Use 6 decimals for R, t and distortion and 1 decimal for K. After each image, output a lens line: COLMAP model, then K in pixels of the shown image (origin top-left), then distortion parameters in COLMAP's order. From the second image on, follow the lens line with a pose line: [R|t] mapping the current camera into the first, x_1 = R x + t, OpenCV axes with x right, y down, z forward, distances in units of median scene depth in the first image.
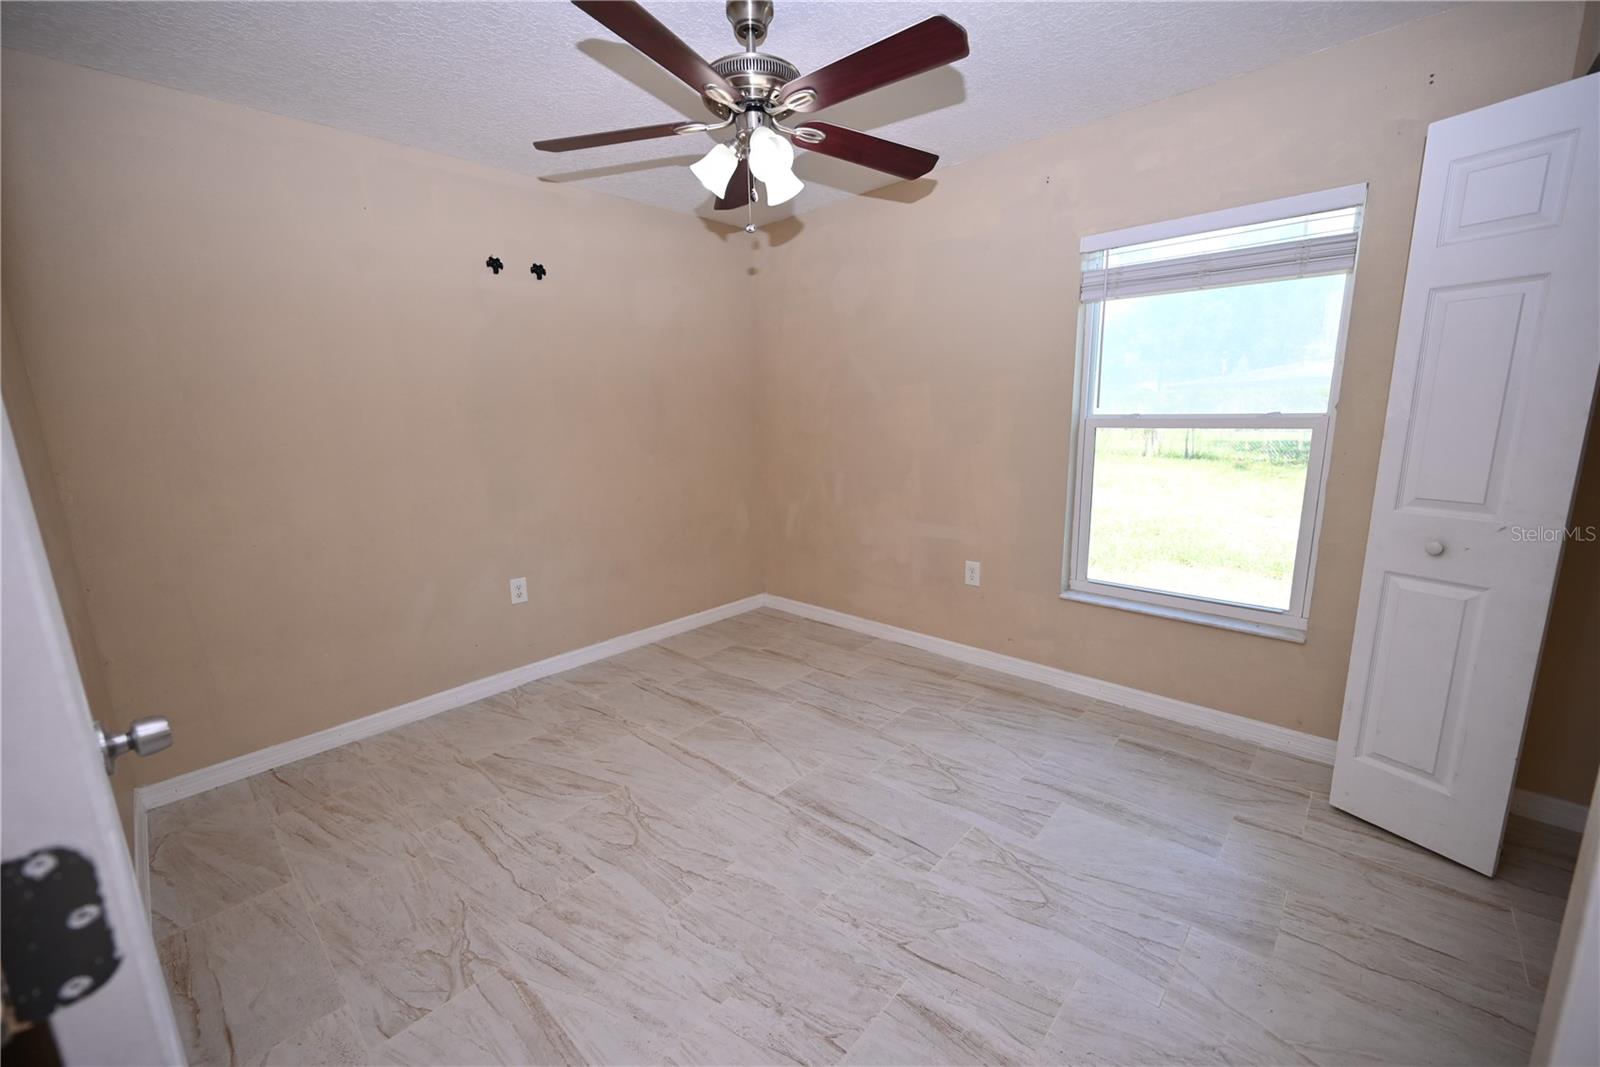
lens RADIAL K [[640.2, 0, 802.1], [0, 640.2, 533.8], [0, 0, 1]] dist [-0.000127, 0.000275]
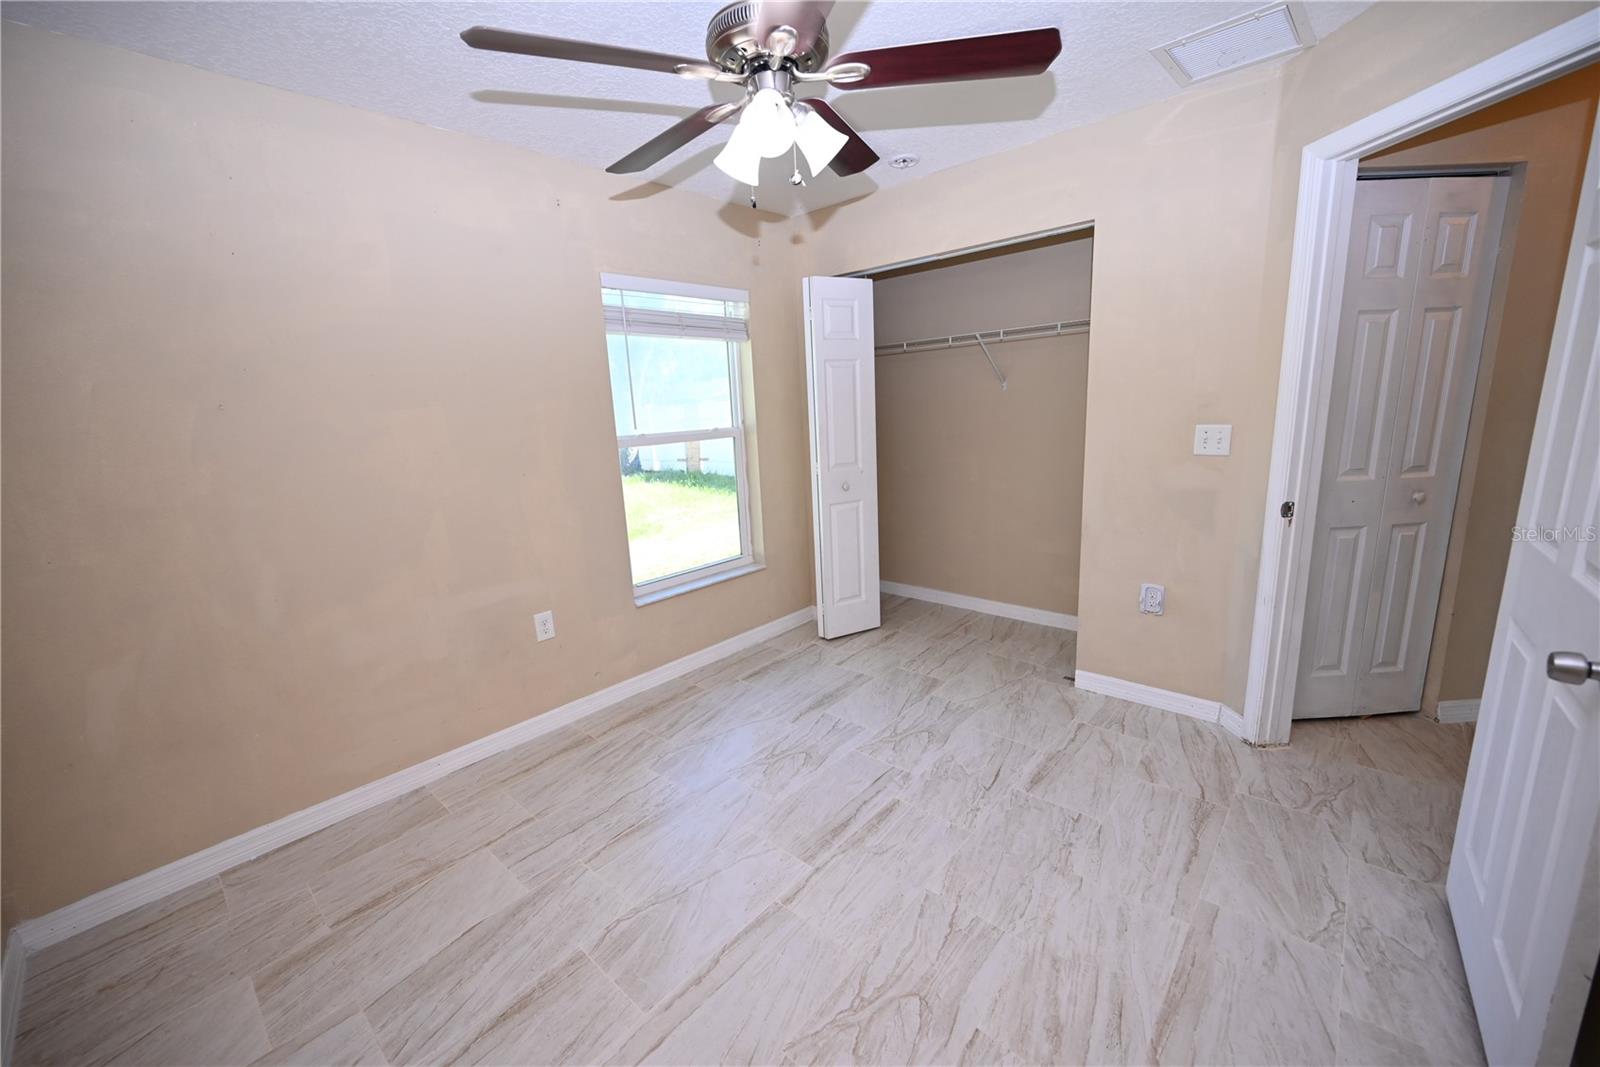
lens RADIAL K [[640.2, 0, 802.1], [0, 640.2, 533.8], [0, 0, 1]] dist [-0.000127, 0.000275]
pose [[-0.026239, -0.177129, 0.983838, -0.803776], [0.242447, 0.953665, 0.178163, -0.177971], [-0.969810, 0.243203, 0.017921, 0.876362]]
